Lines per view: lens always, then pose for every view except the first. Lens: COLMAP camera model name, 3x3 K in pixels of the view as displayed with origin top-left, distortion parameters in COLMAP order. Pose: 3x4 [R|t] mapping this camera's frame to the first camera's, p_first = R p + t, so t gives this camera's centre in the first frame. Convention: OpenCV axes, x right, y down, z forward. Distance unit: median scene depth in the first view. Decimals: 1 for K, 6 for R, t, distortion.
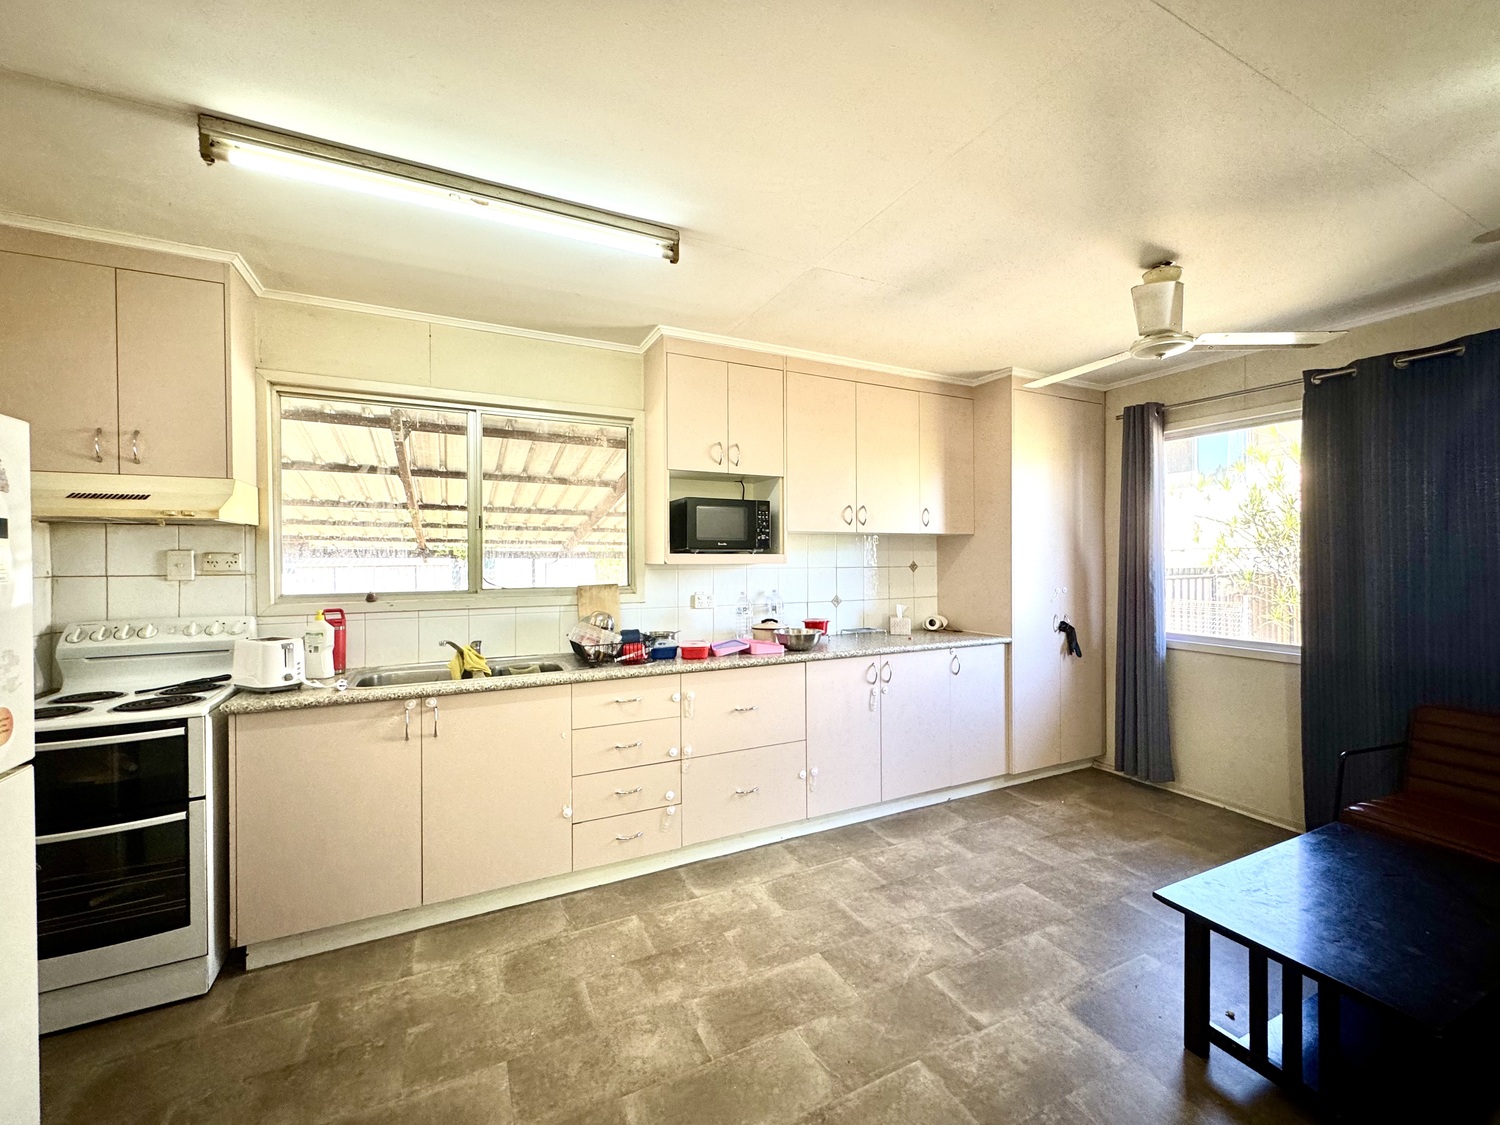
lens RADIAL K [[610.4, 0, 750.0], [0, 610.4, 562.5], [0, 0, 1]] dist [0.000195, -0.000104]
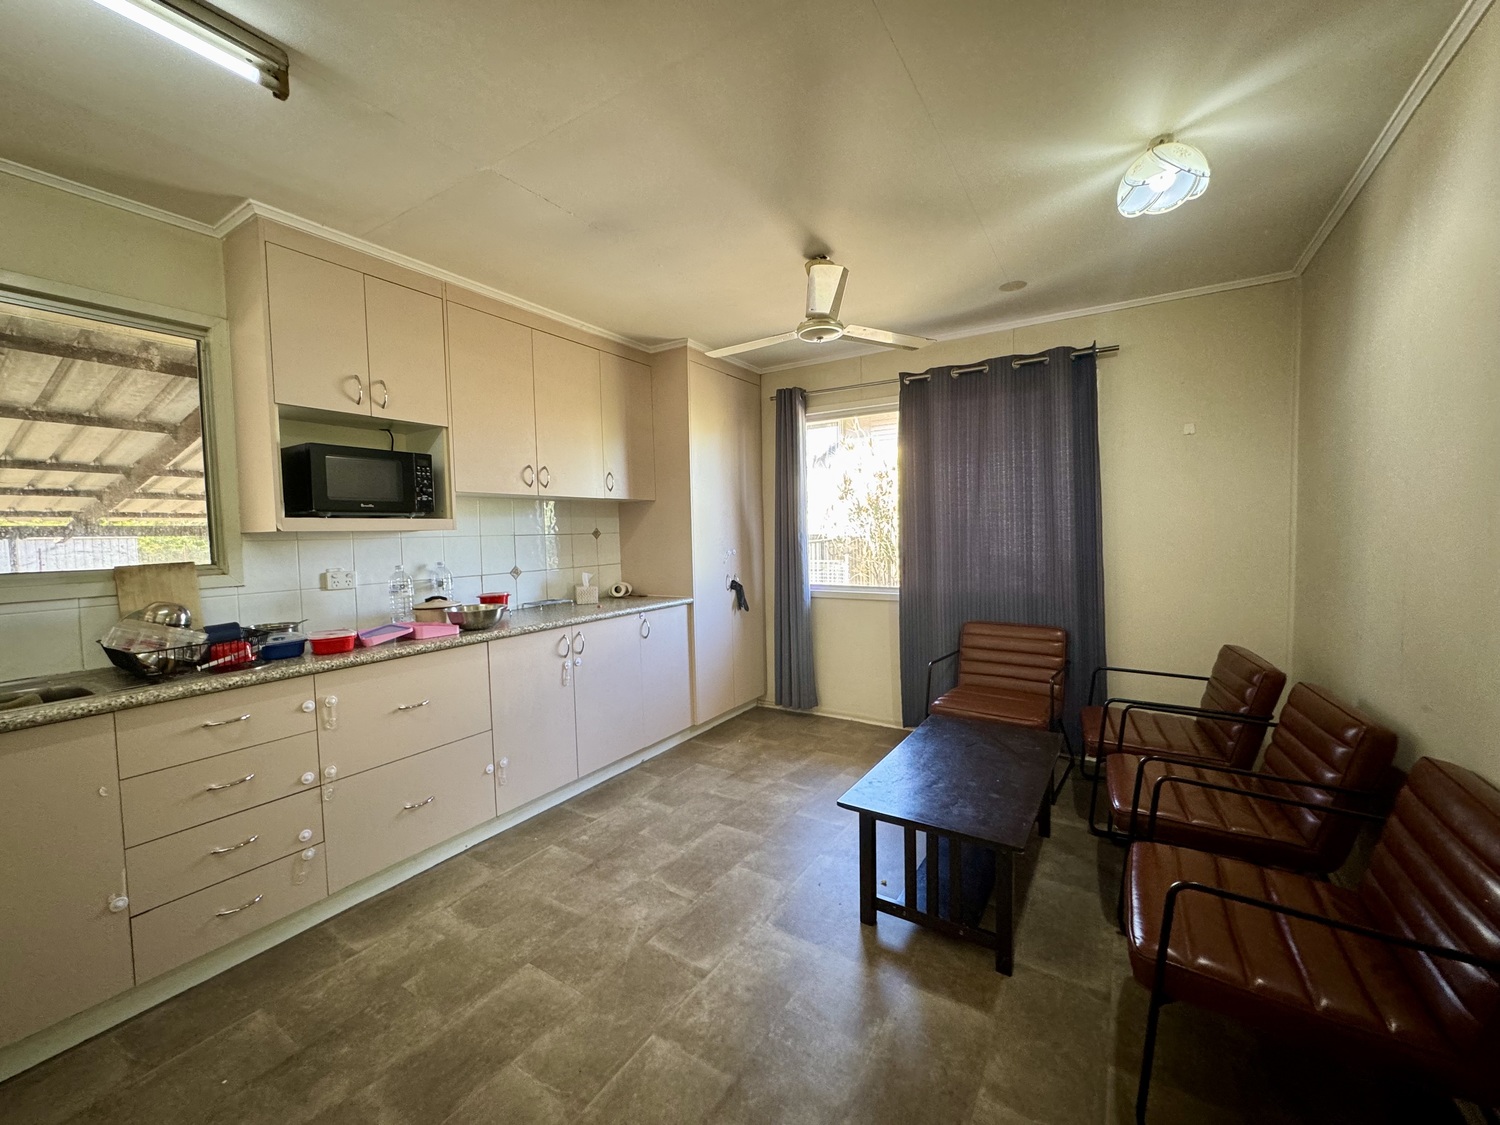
lens RADIAL K [[599.0, 0, 752.3], [0, 599.0, 560.2], [0, 0, 1]] dist [-0.001619, -0.000206]
pose [[0.851268, -0.041159, 0.523115, -0.030243], [0.021654, 0.998825, 0.043350, 0.018316], [-0.524285, -0.025575, 0.851159, 0.077006]]
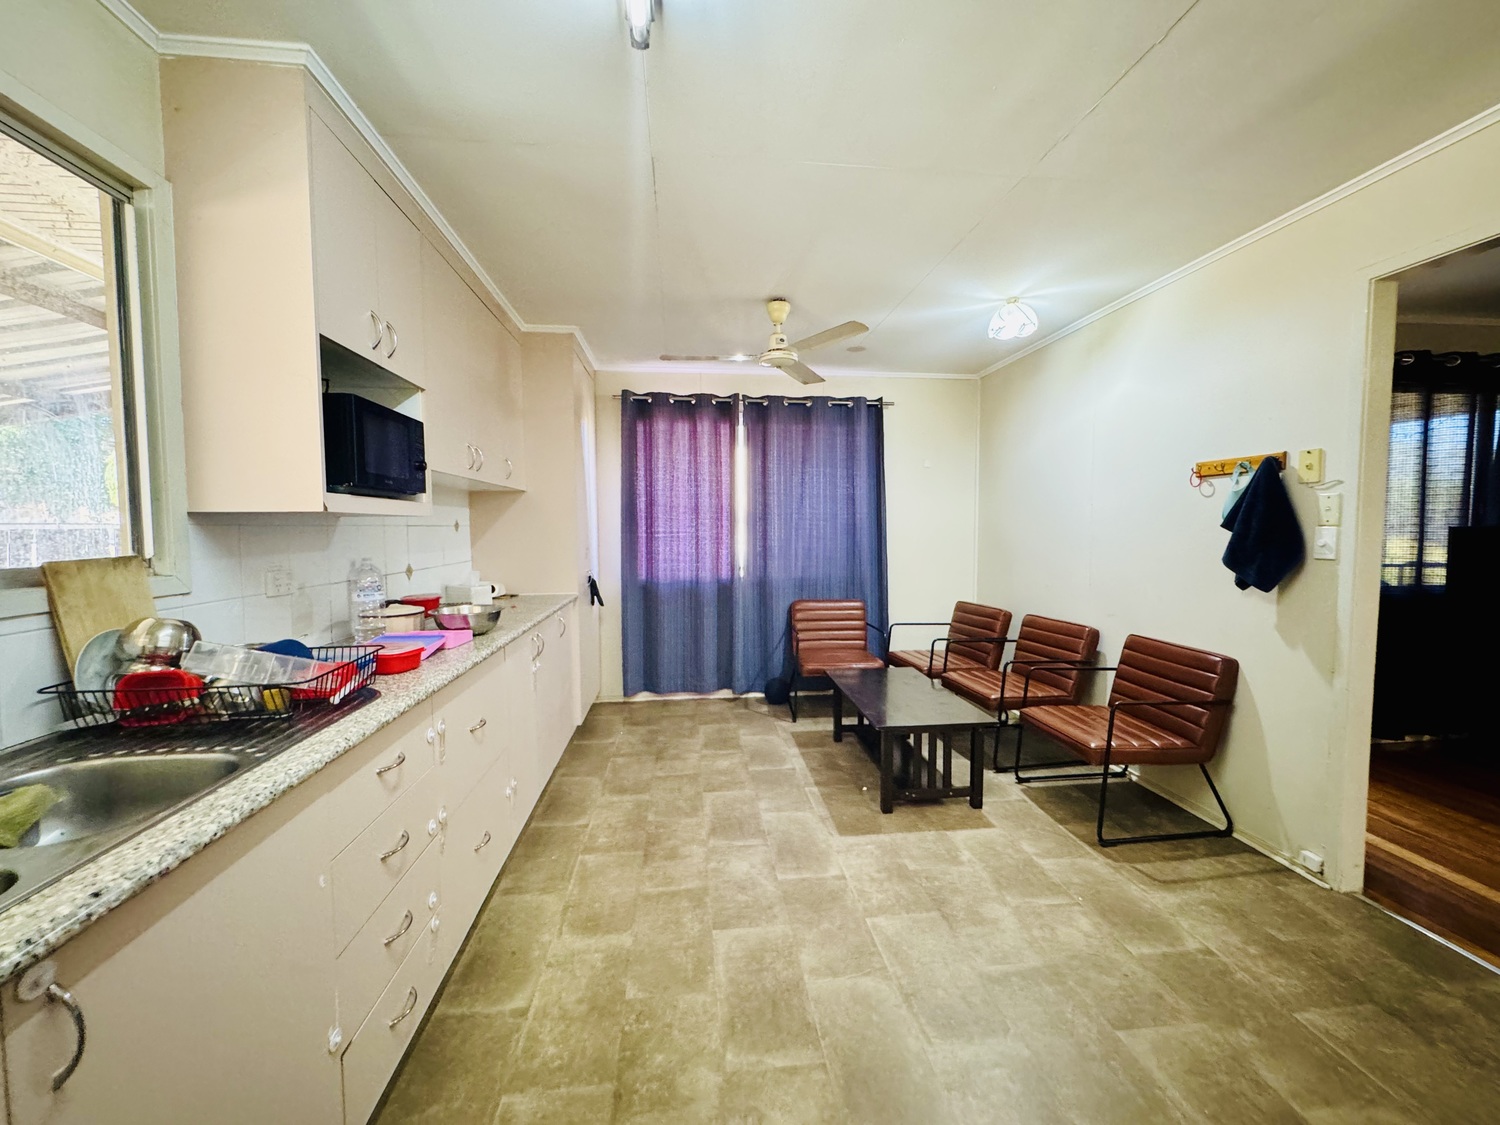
lens RADIAL K [[599.0, 0, 752.3], [0, 599.0, 560.2], [0, 0, 1]] dist [-0.001619, -0.000206]
pose [[0.341304, -0.052793, 0.938469, -0.503126], [0.012870, 0.998590, 0.051495, 0.023201], [-0.939865, -0.005497, 0.341503, 0.463365]]
